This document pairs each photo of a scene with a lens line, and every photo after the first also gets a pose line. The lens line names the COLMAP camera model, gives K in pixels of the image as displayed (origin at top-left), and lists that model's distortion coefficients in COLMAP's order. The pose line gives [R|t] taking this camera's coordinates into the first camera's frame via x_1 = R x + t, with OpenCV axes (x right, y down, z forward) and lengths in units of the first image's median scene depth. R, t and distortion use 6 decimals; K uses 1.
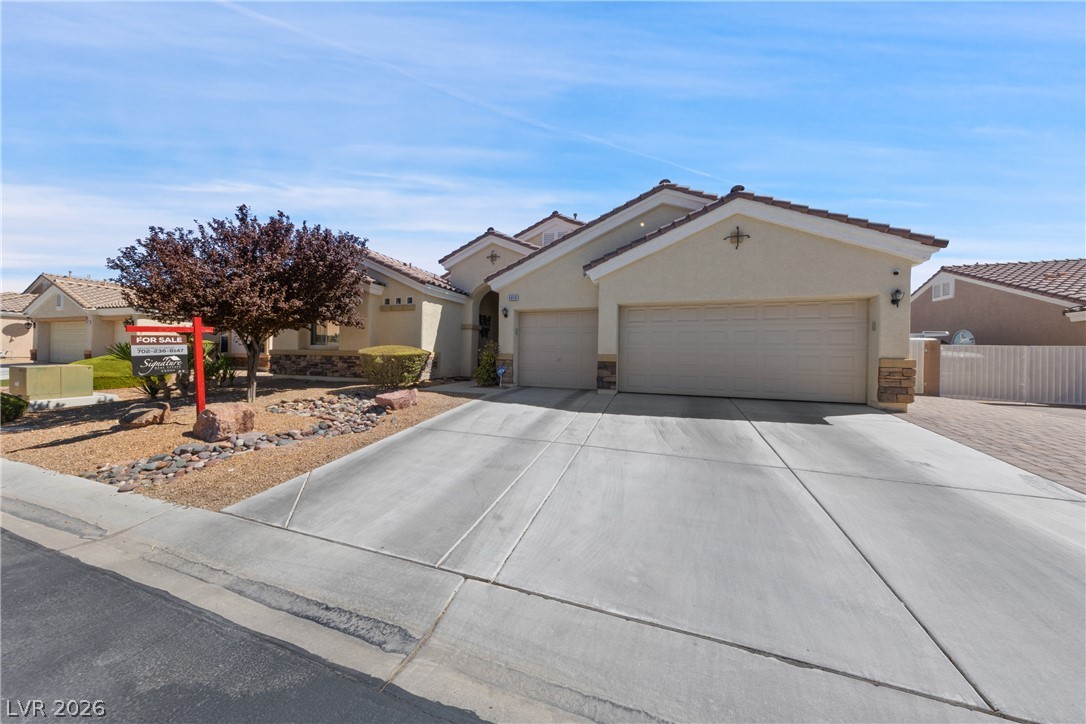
lens RADIAL K [[341.8, 0, 526.2], [0, 341.8, 347.9], [0, 0, 1]] dist [0.005288, -0.000091]
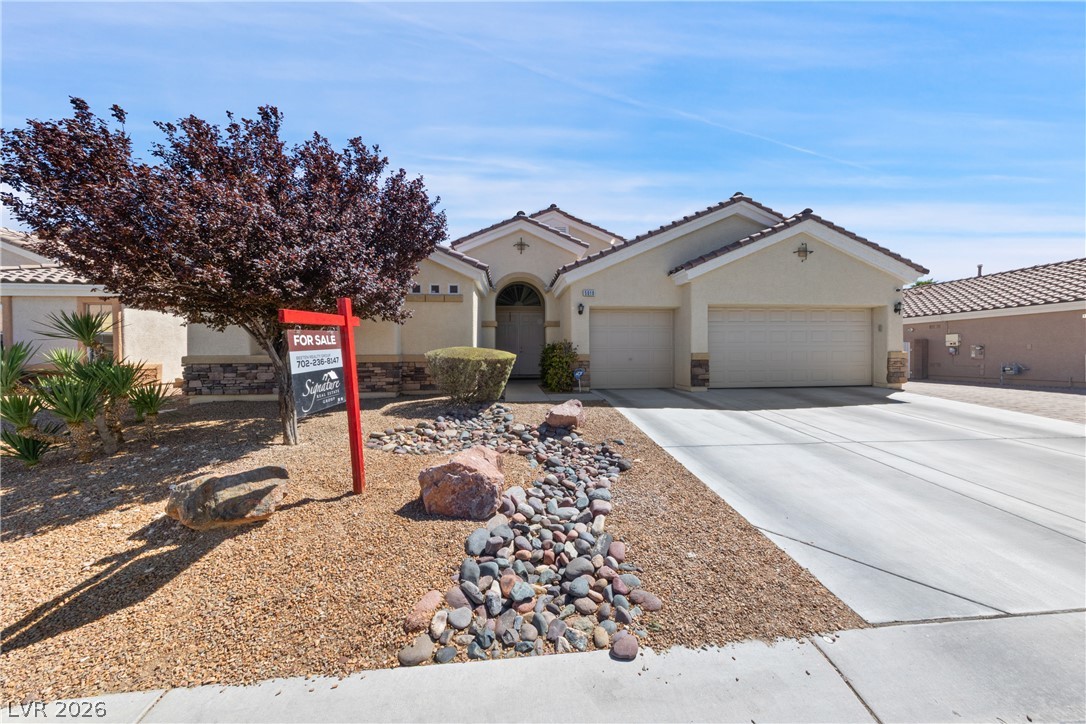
lens RADIAL K [[341.8, 0, 514.6], [0, 341.8, 350.6], [0, 0, 1]] dist [0.005288, -0.000091]
pose [[0.906949, -0.016547, 0.420916, -0.735323], [0.012982, 0.999851, 0.011334, -0.006948], [-0.421041, -0.004815, 0.907029, 0.310782]]
